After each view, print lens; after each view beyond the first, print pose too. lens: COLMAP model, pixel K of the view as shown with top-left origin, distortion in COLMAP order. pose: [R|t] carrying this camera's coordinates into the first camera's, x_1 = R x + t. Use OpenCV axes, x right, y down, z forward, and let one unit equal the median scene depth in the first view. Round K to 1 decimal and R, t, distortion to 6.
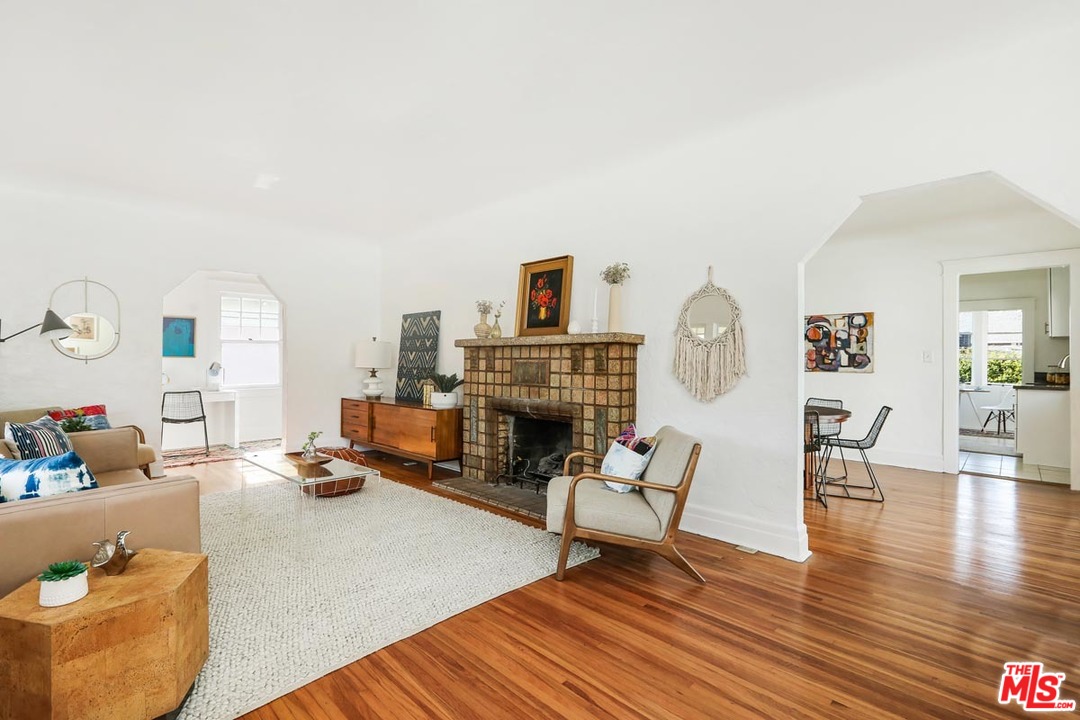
lens RADIAL K [[485.4, 0, 537.8], [0, 485.4, 360.5], [0, 0, 1]] dist [0.000222, -0.000104]
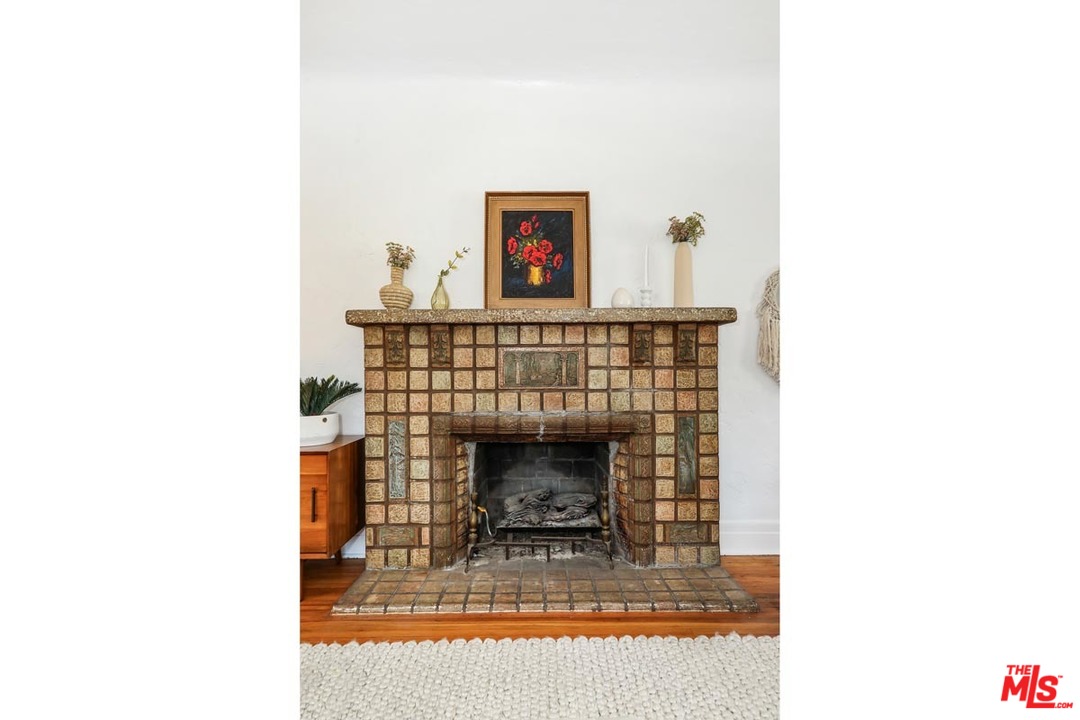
lens RADIAL K [[435.1, 0, 540.0], [0, 435.1, 350.4], [0, 0, 1]] dist [-0.010966, 0.000003]
pose [[0.718903, -0.003760, 0.695100, -0.386492], [0.008797, 0.999954, -0.003690, 0.003975], [-0.695055, 0.008768, 0.718903, 0.586224]]
